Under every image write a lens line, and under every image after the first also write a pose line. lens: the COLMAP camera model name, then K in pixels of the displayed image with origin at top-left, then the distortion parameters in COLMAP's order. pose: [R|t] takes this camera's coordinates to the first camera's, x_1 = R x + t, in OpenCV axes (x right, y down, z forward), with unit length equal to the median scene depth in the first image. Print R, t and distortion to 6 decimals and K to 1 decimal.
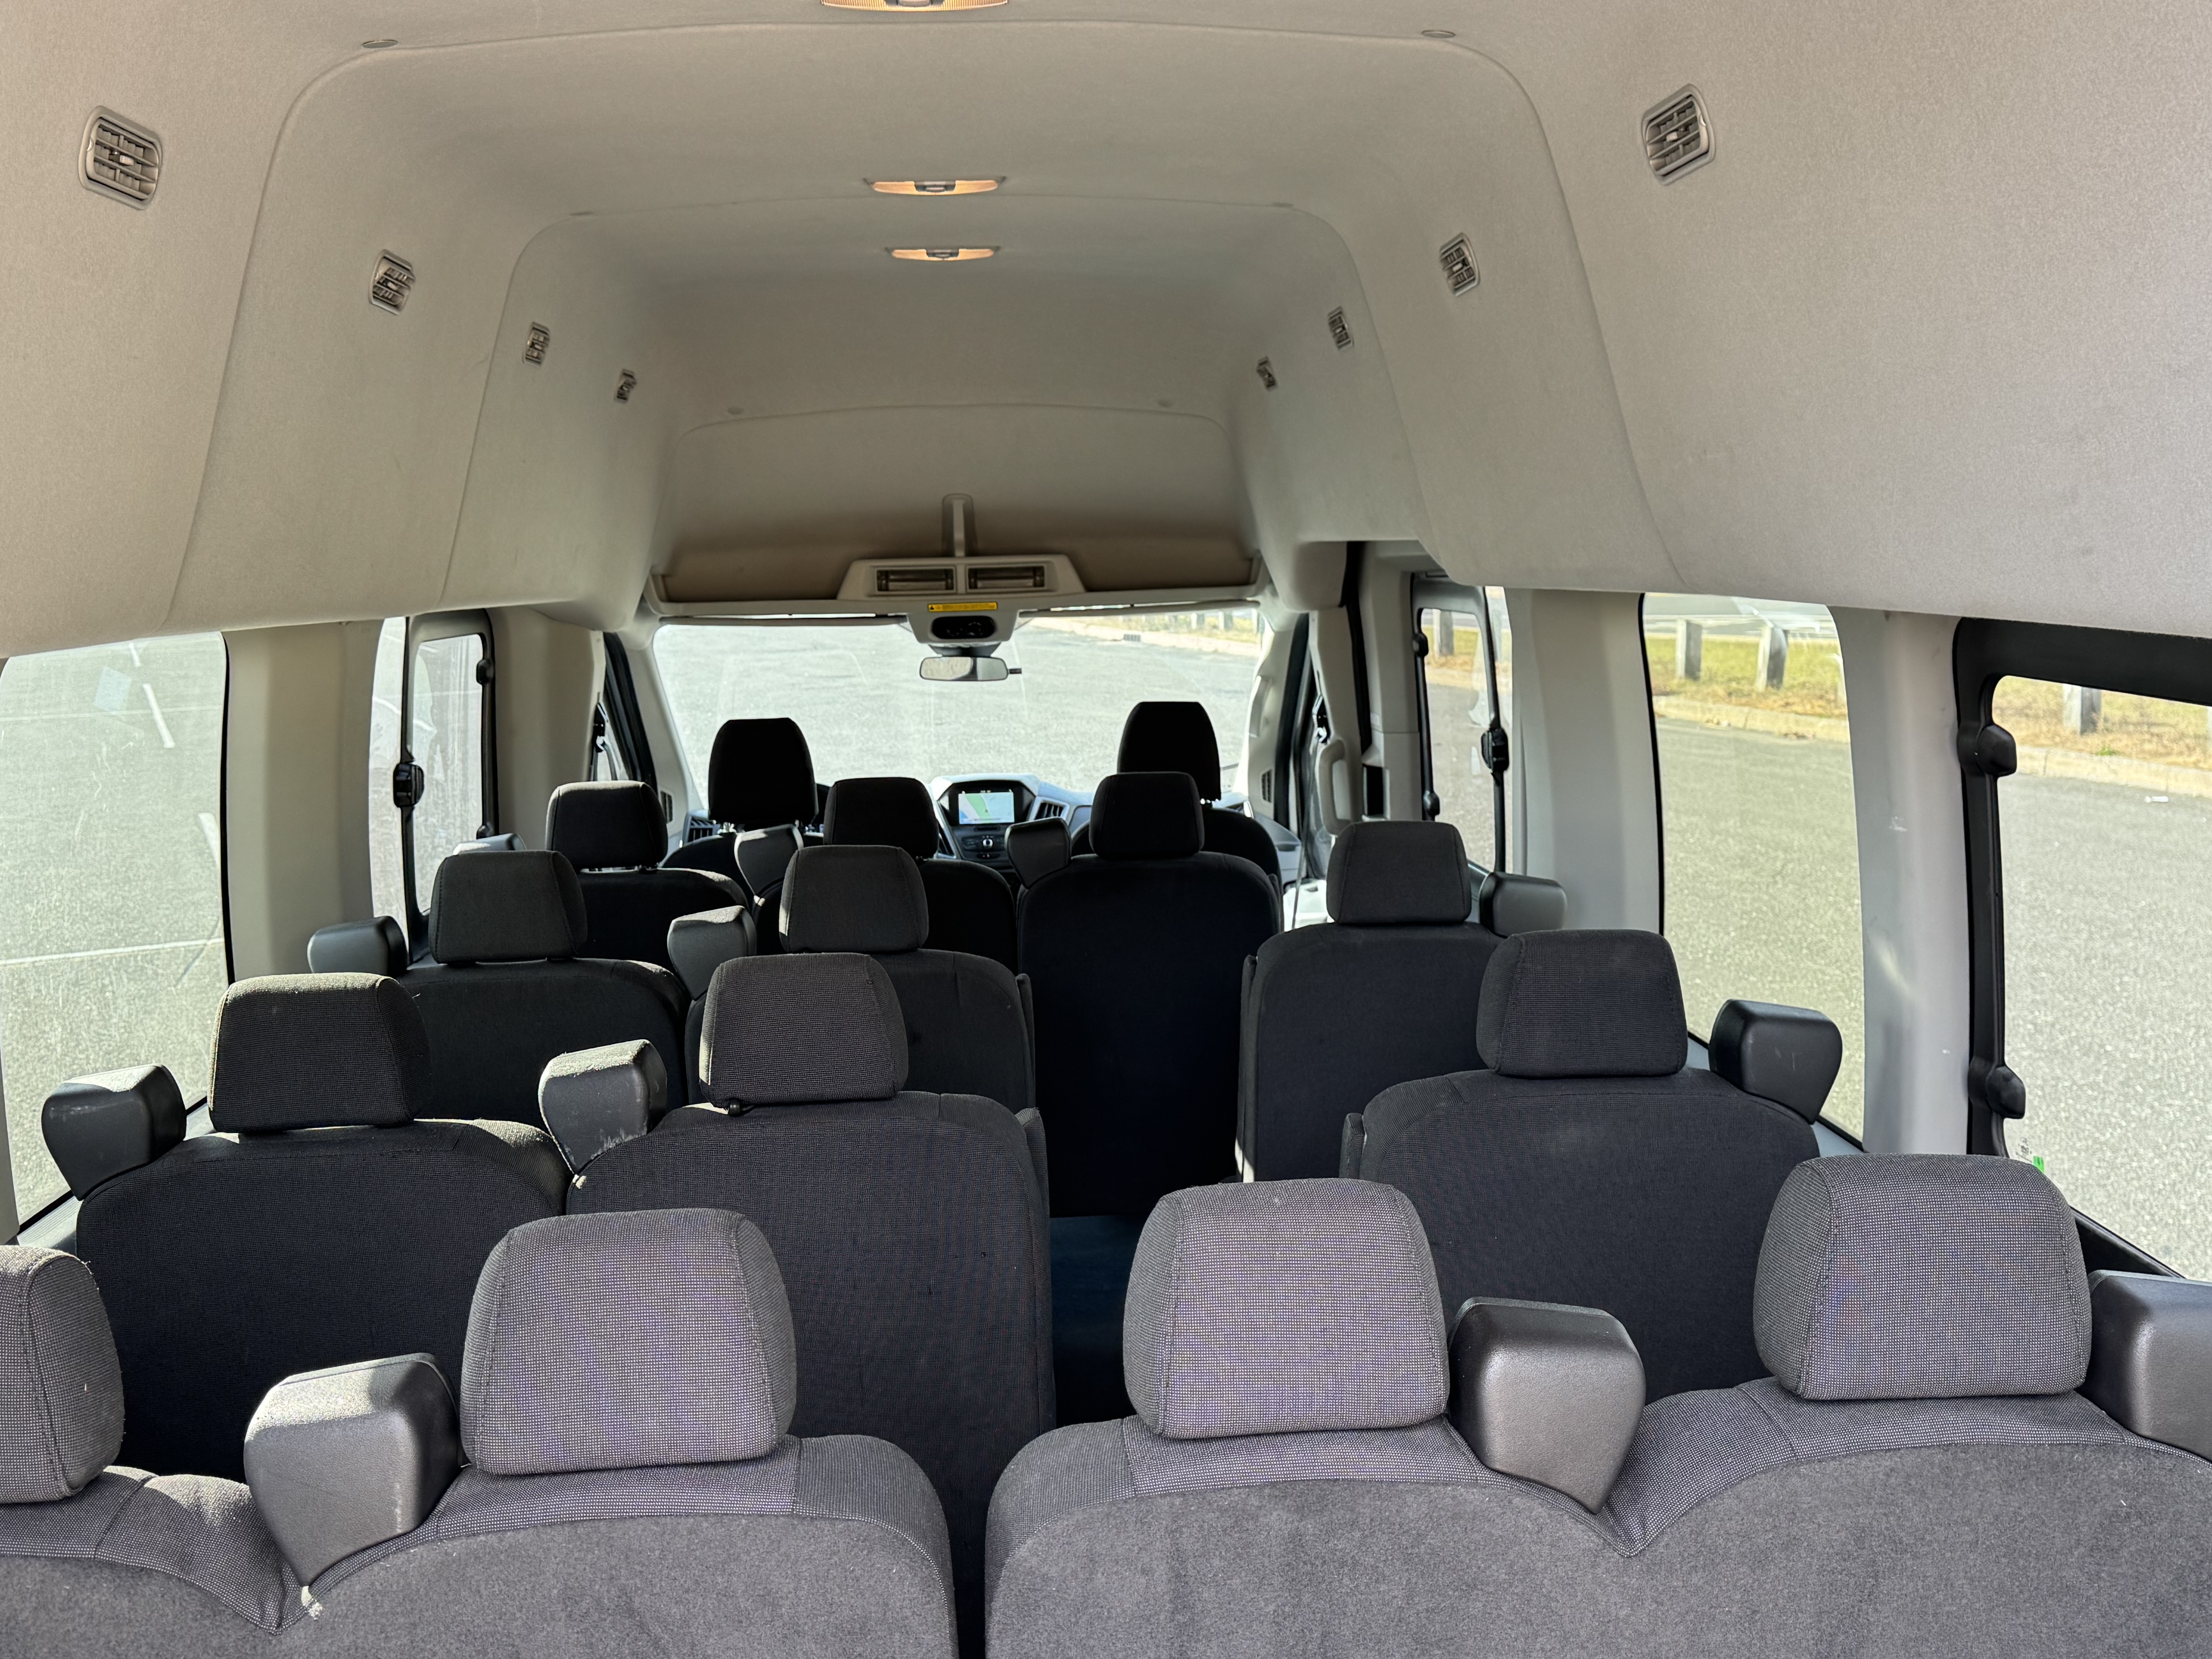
lens RADIAL K [[2106.6, 0, 1113.3], [0, 2106.6, 853.5], [0, 0, 1]] dist [0.168289, -0.285231]
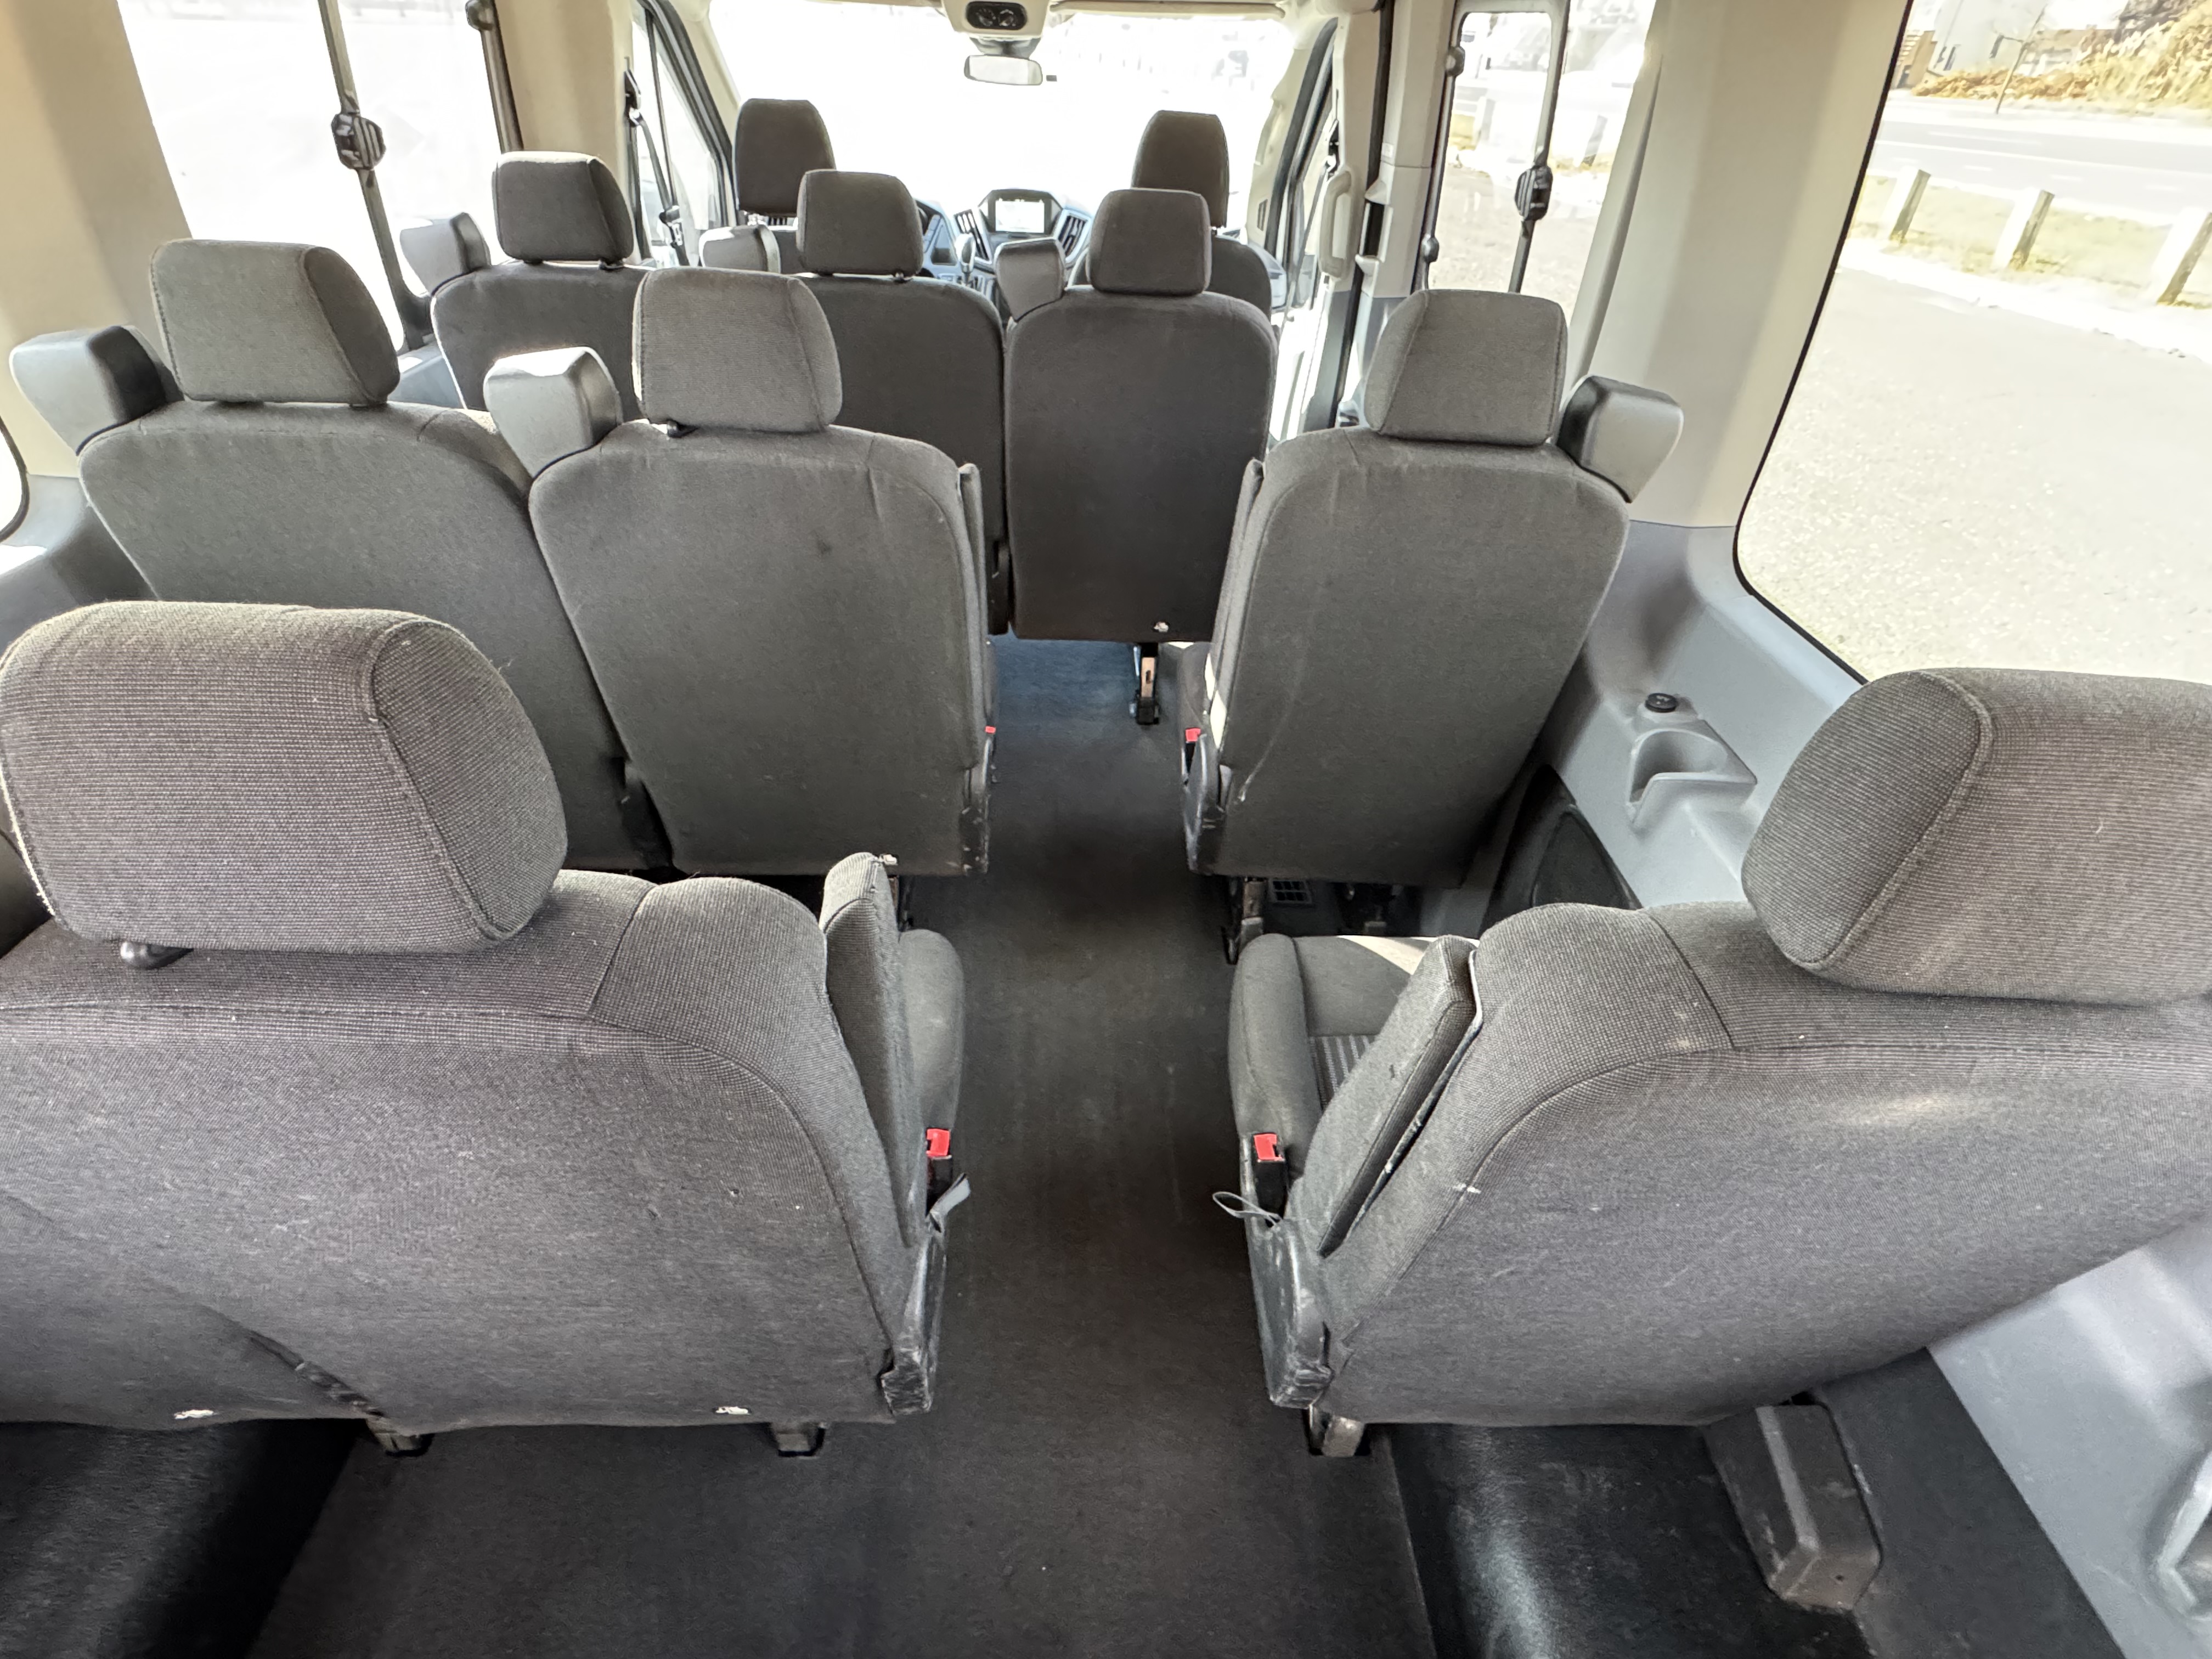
lens RADIAL K [[1091.0, 0, 1097.3], [0, 1091.0, 820.1], [0, 0, 1]] dist [0.001088, 0.000363]
pose [[0.996720, 0.080928, 0.000231, 0.010006], [-0.071761, 0.882493, 0.464819, -0.012255], [0.037413, -0.463311, 0.885406, 0.354976]]
